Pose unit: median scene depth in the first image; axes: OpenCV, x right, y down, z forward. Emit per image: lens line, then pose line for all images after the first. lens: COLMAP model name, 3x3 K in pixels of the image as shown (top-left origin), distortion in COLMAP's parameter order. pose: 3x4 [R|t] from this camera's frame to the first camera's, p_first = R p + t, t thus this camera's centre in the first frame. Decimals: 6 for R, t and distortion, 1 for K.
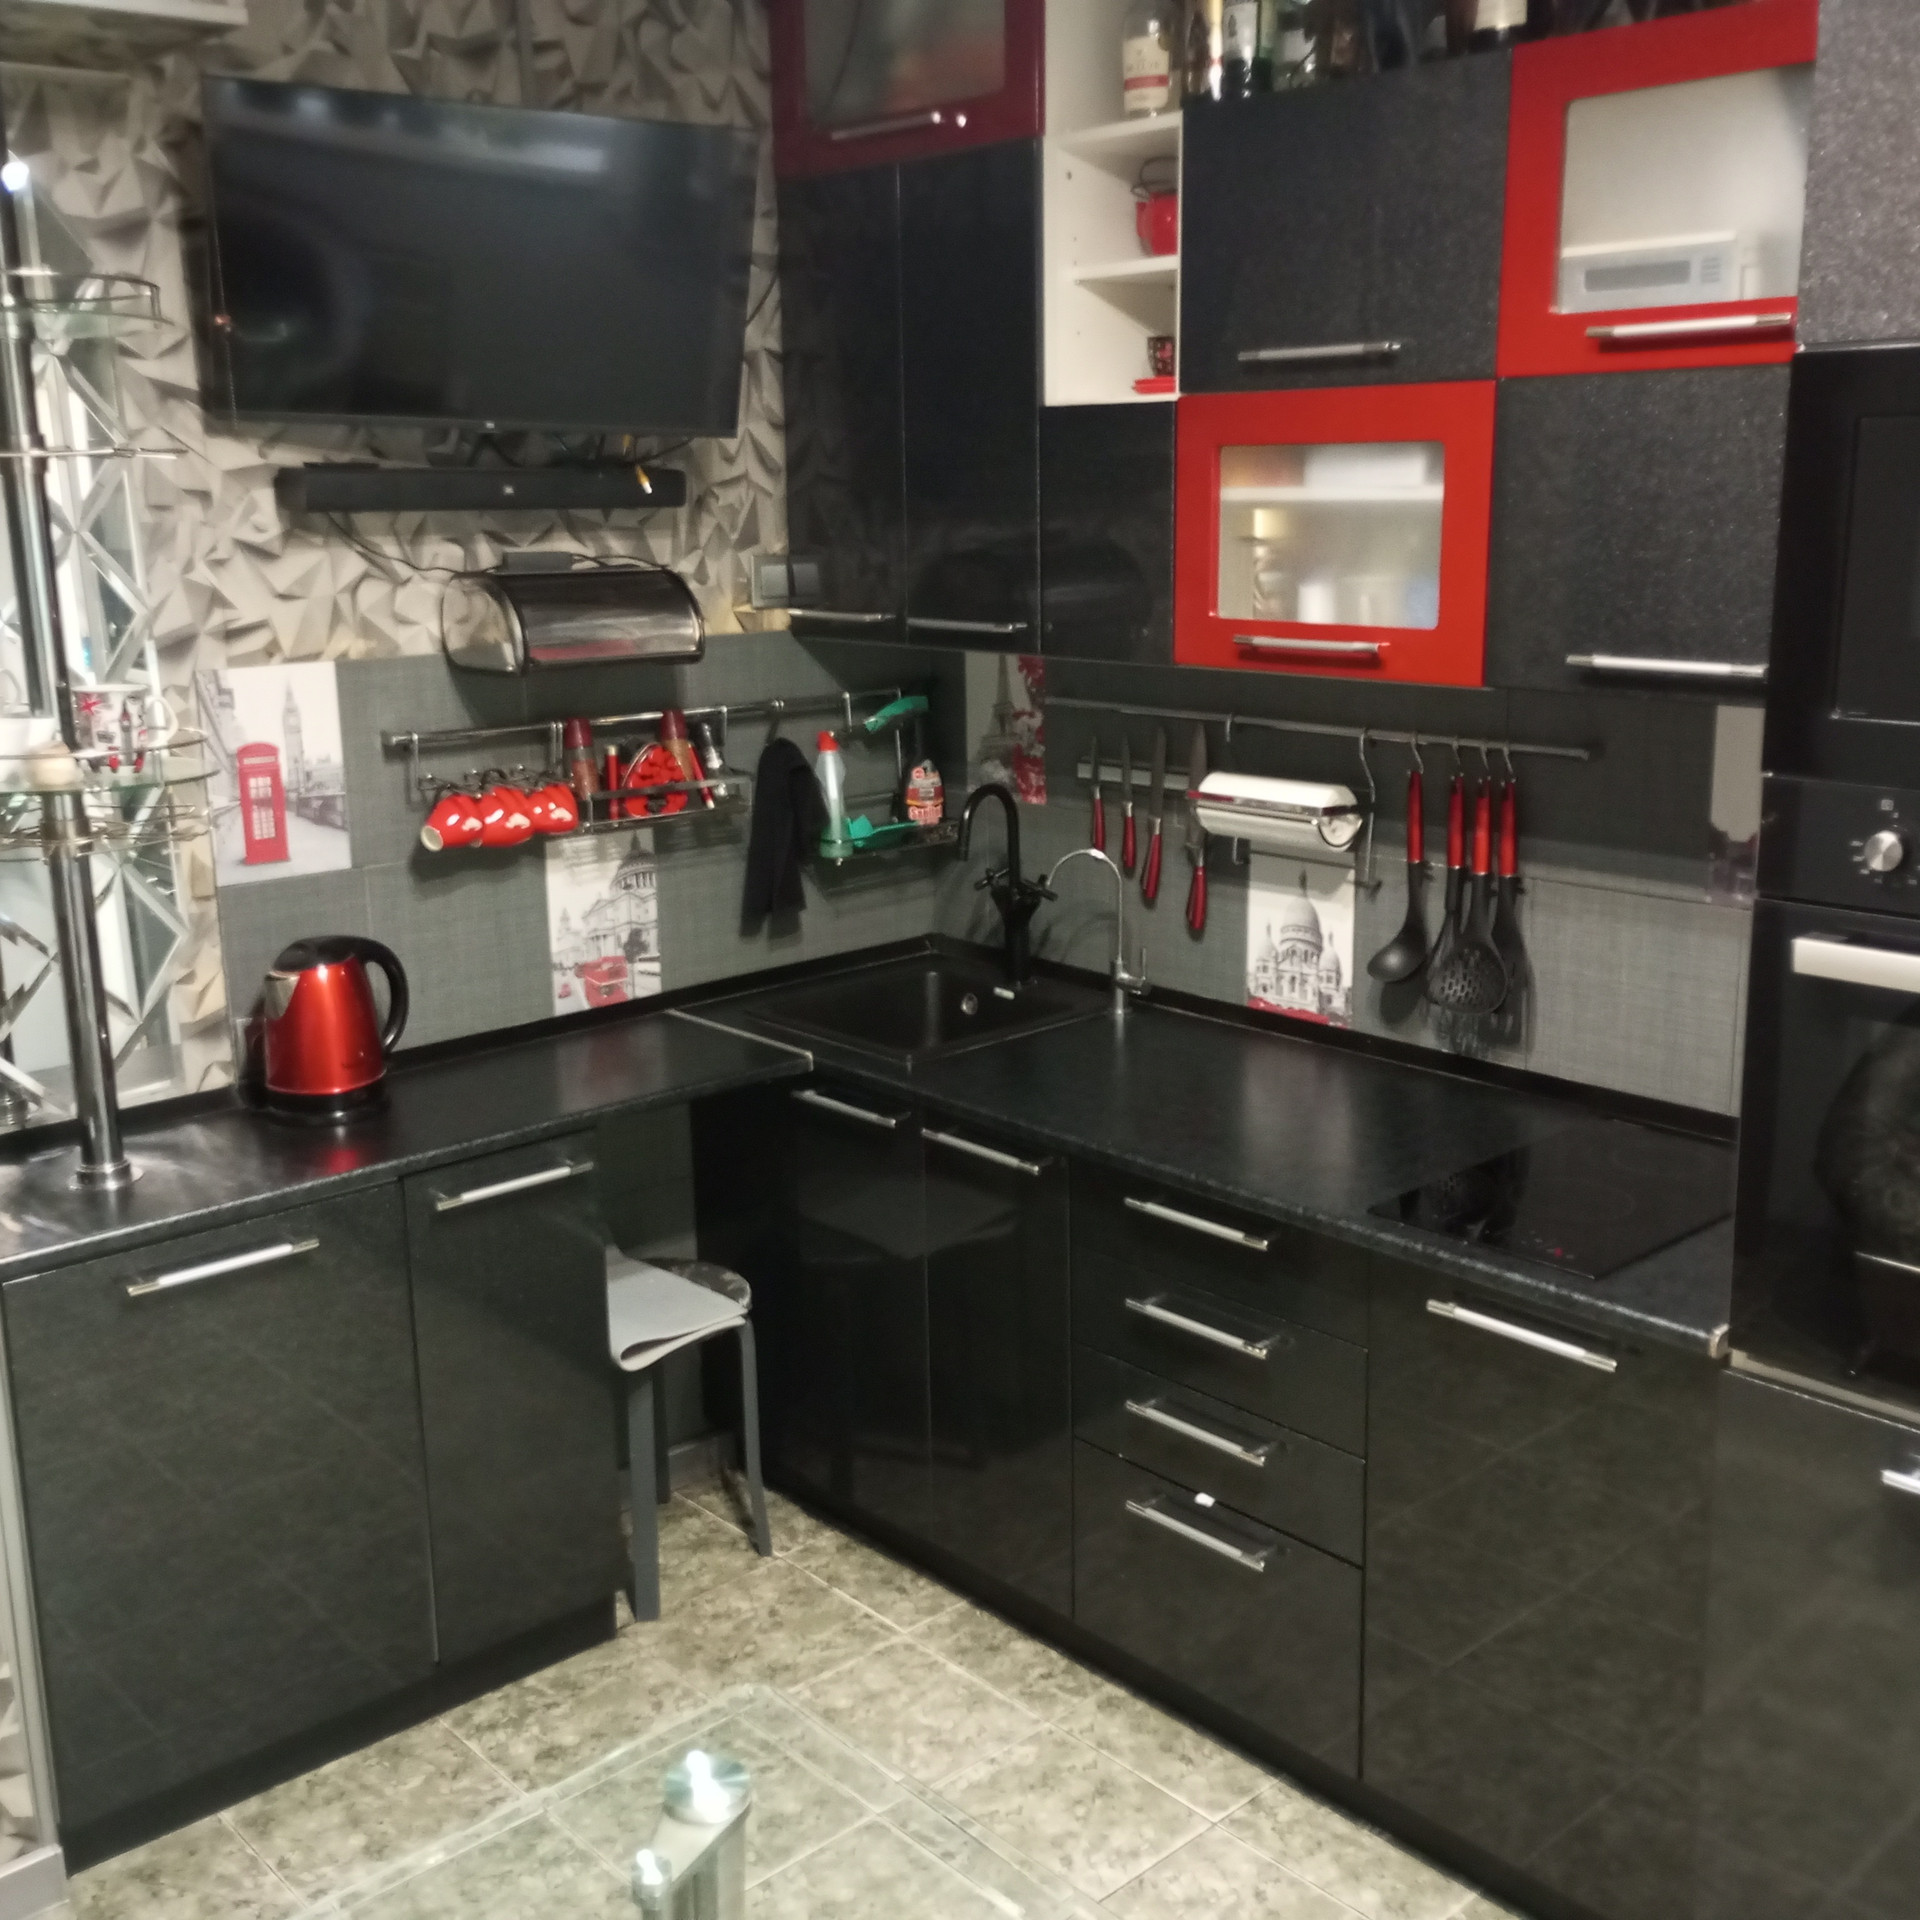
lens RADIAL K [[2050.9, 0, 956.1], [0, 2050.9, 934.5], [0, 0, 1]] dist [0.047894, -0.048269]
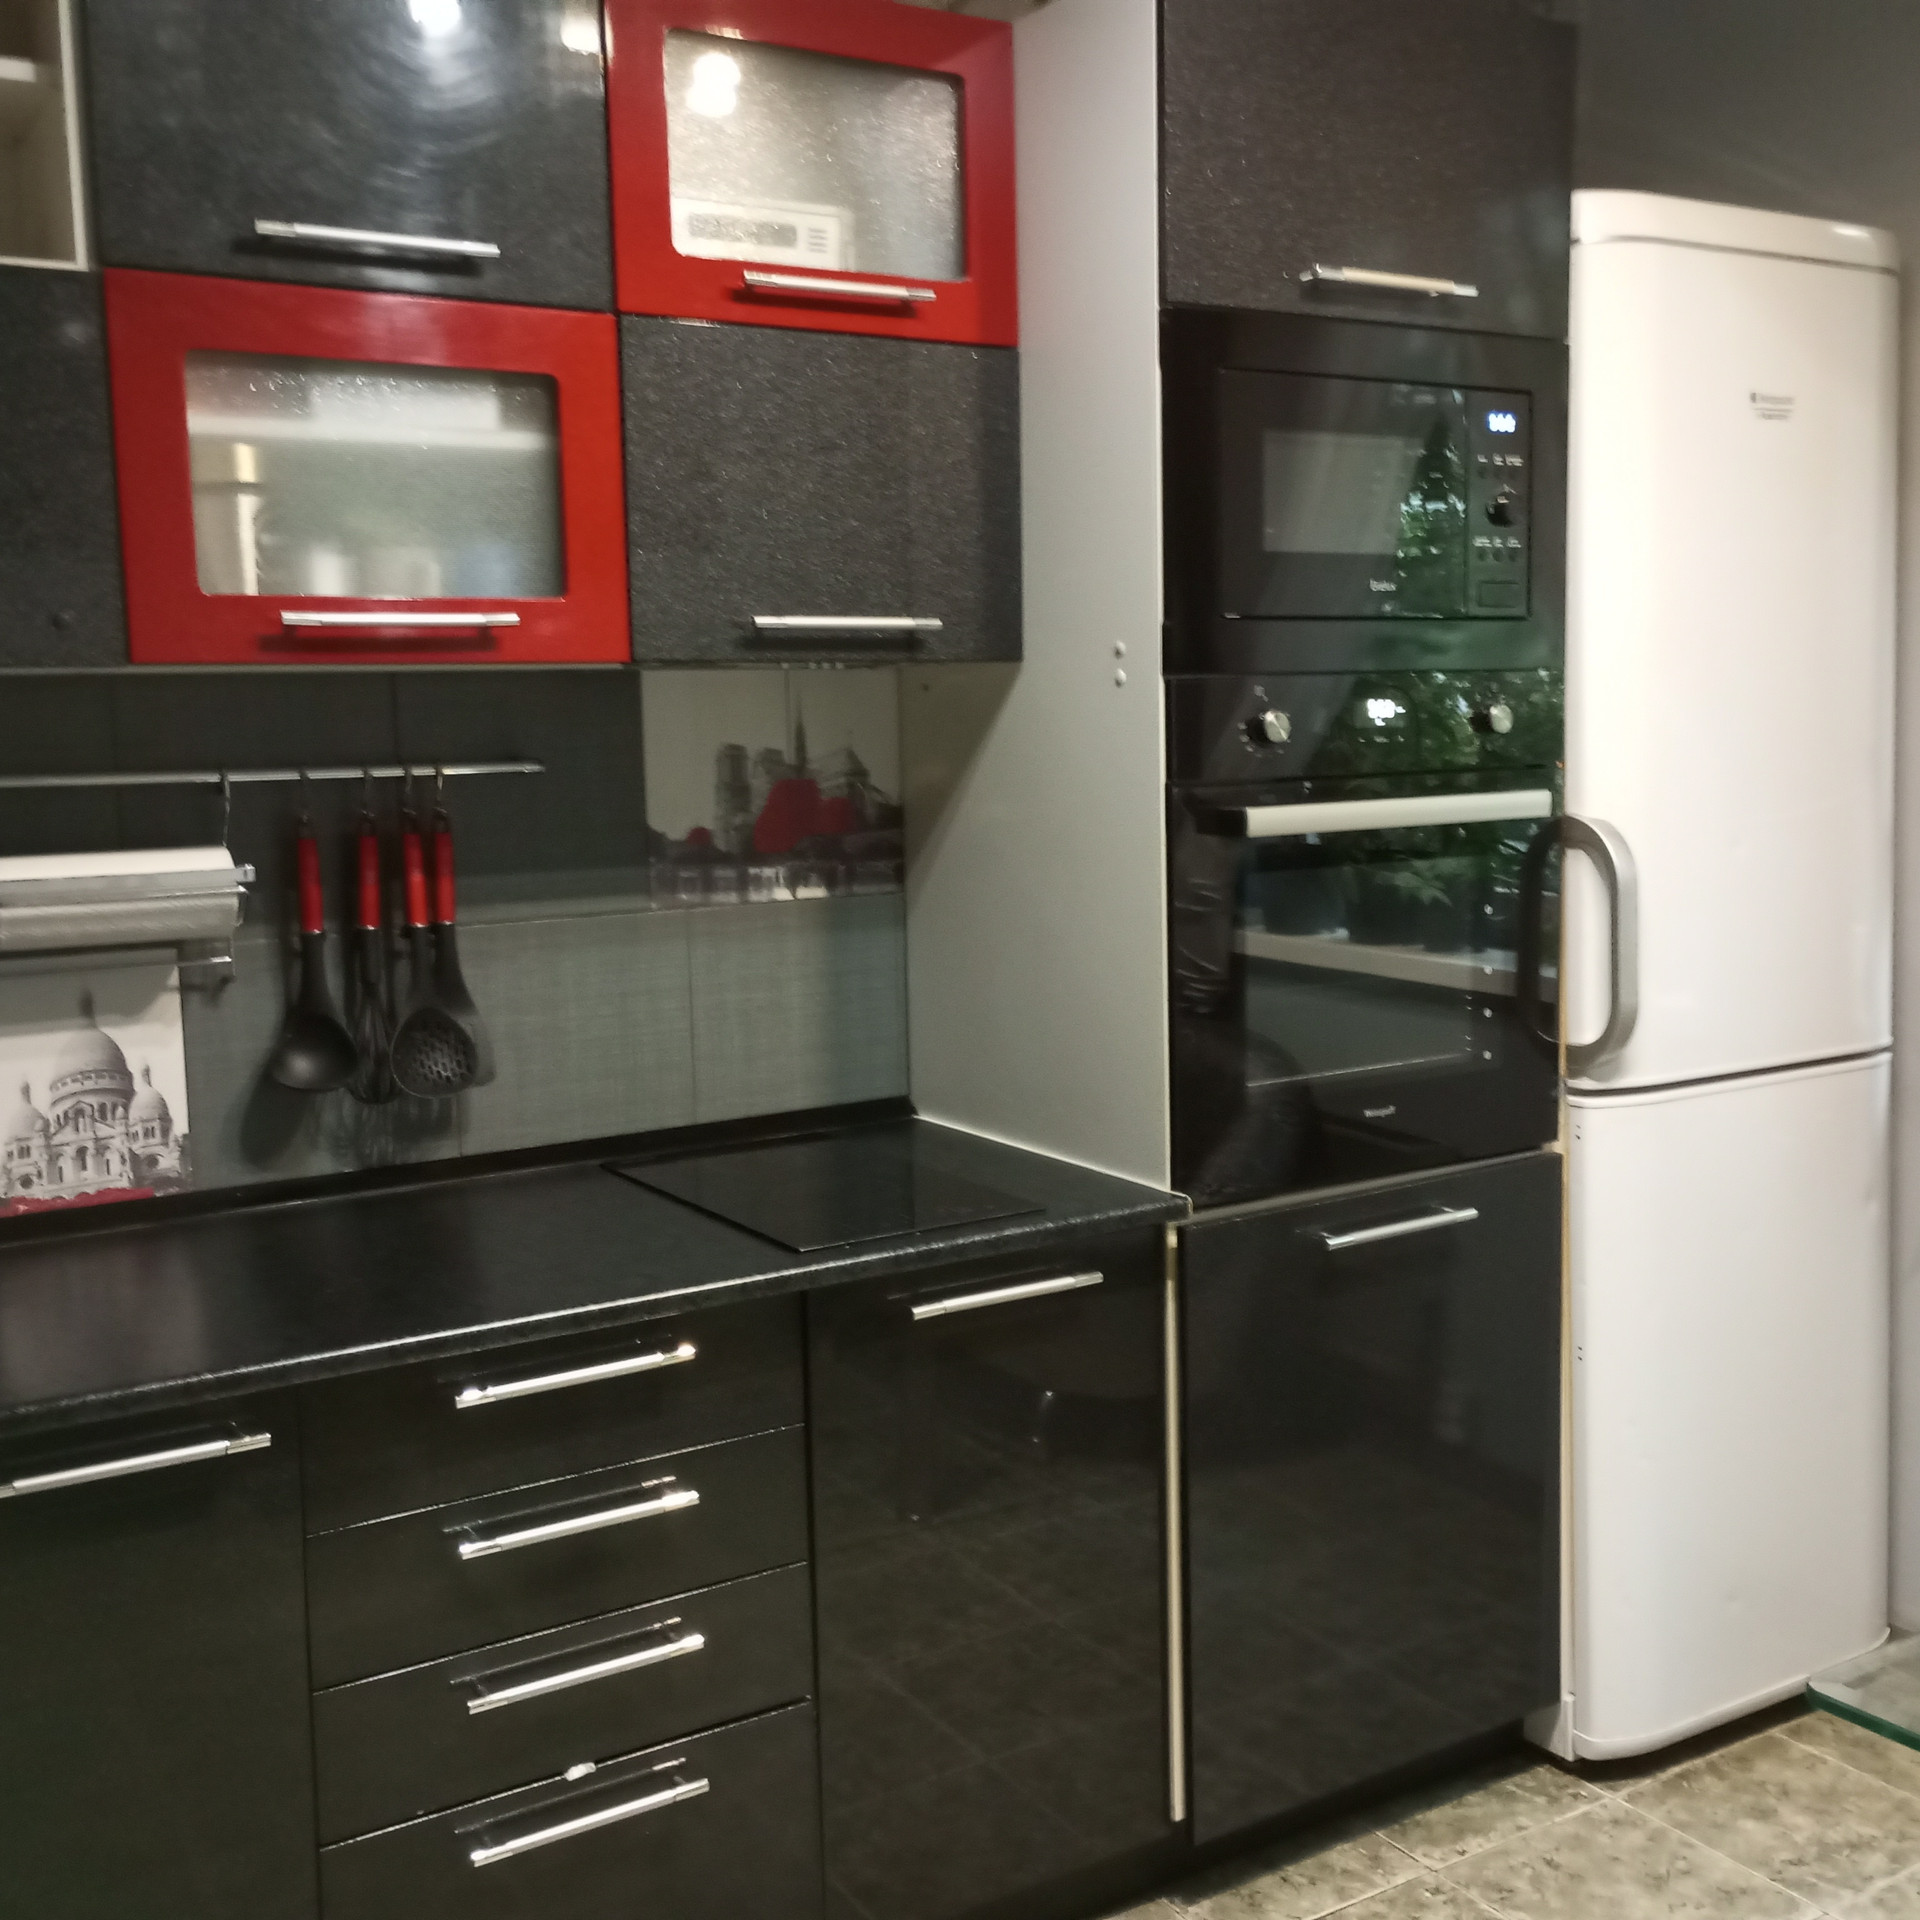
lens RADIAL K [[2050.9, 0, 956.1], [0, 2050.9, 934.5], [0, 0, 1]] dist [0.047894, -0.048269]
pose [[0.195373, -0.090707, 0.976525, -0.499128], [0.235050, 0.971024, 0.043170, -0.011217], [-0.952145, 0.221098, 0.211033, 0.609738]]
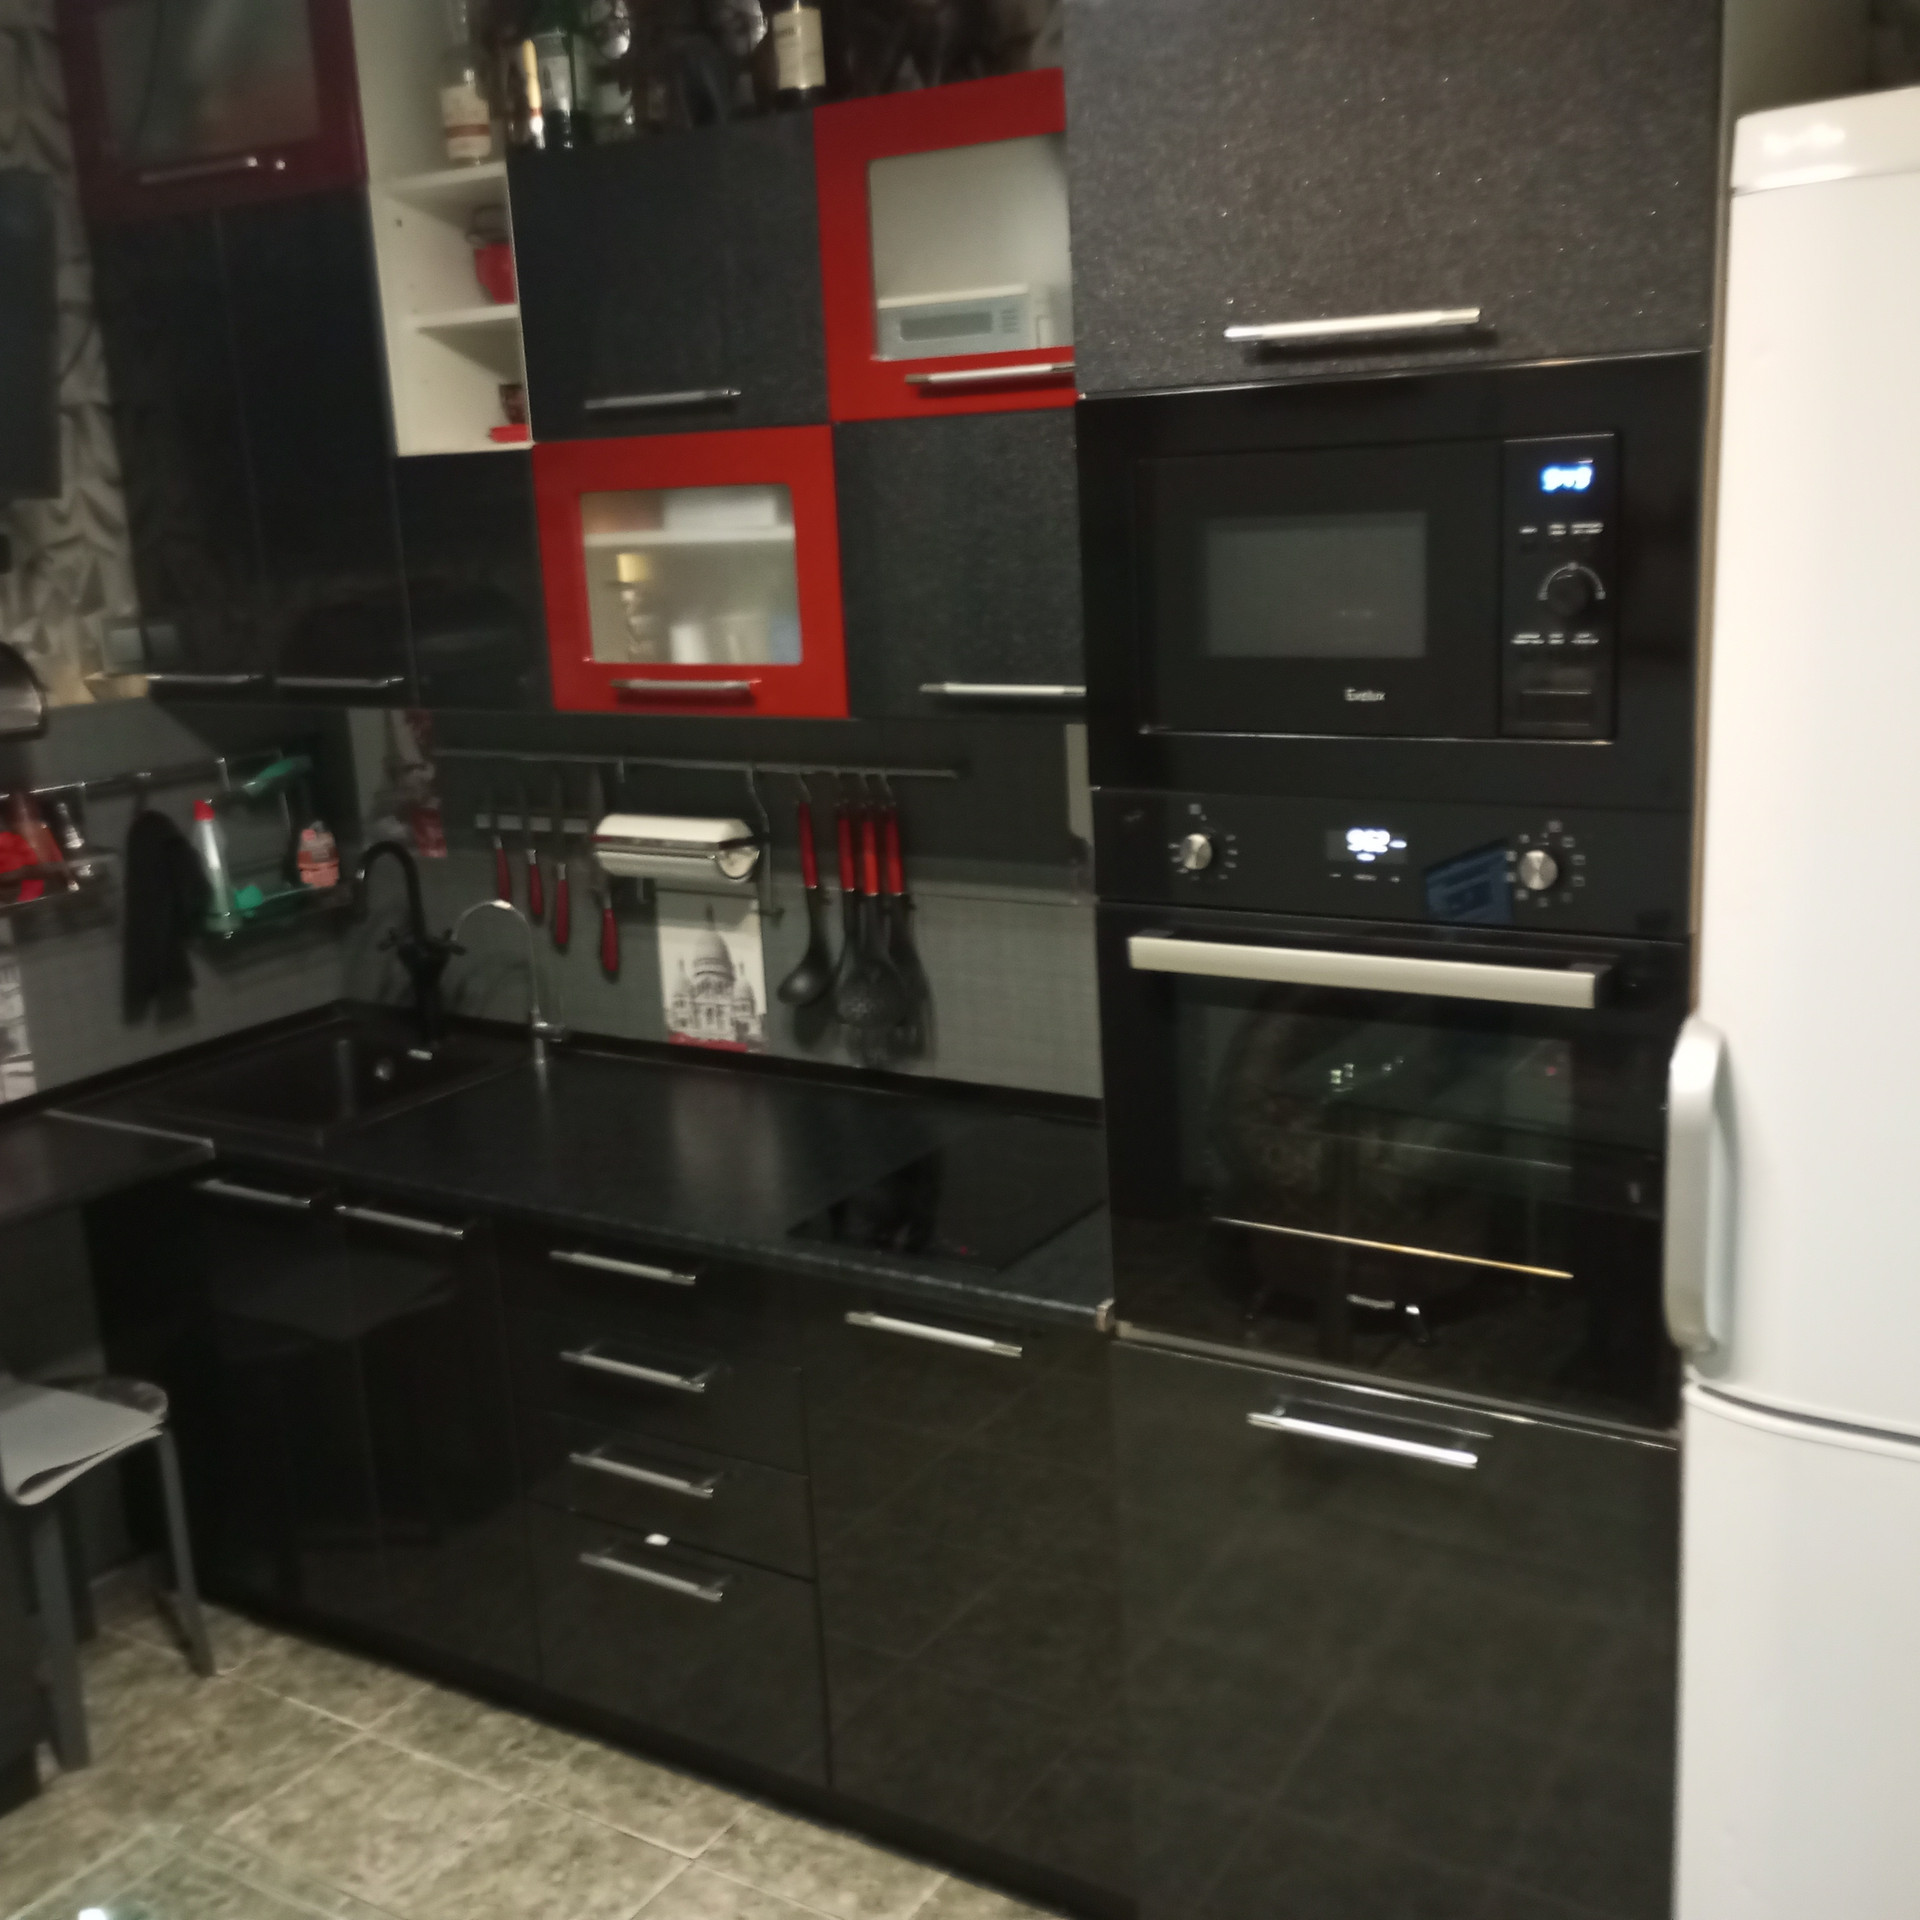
lens RADIAL K [[2050.9, 0, 956.1], [0, 2050.9, 934.5], [0, 0, 1]] dist [0.047894, -0.048269]
pose [[0.962457, -0.090274, 0.255983, 0.027776], [0.093214, 0.995646, 0.000649, -0.005828], [-0.254927, 0.023237, 0.966681, -0.012938]]
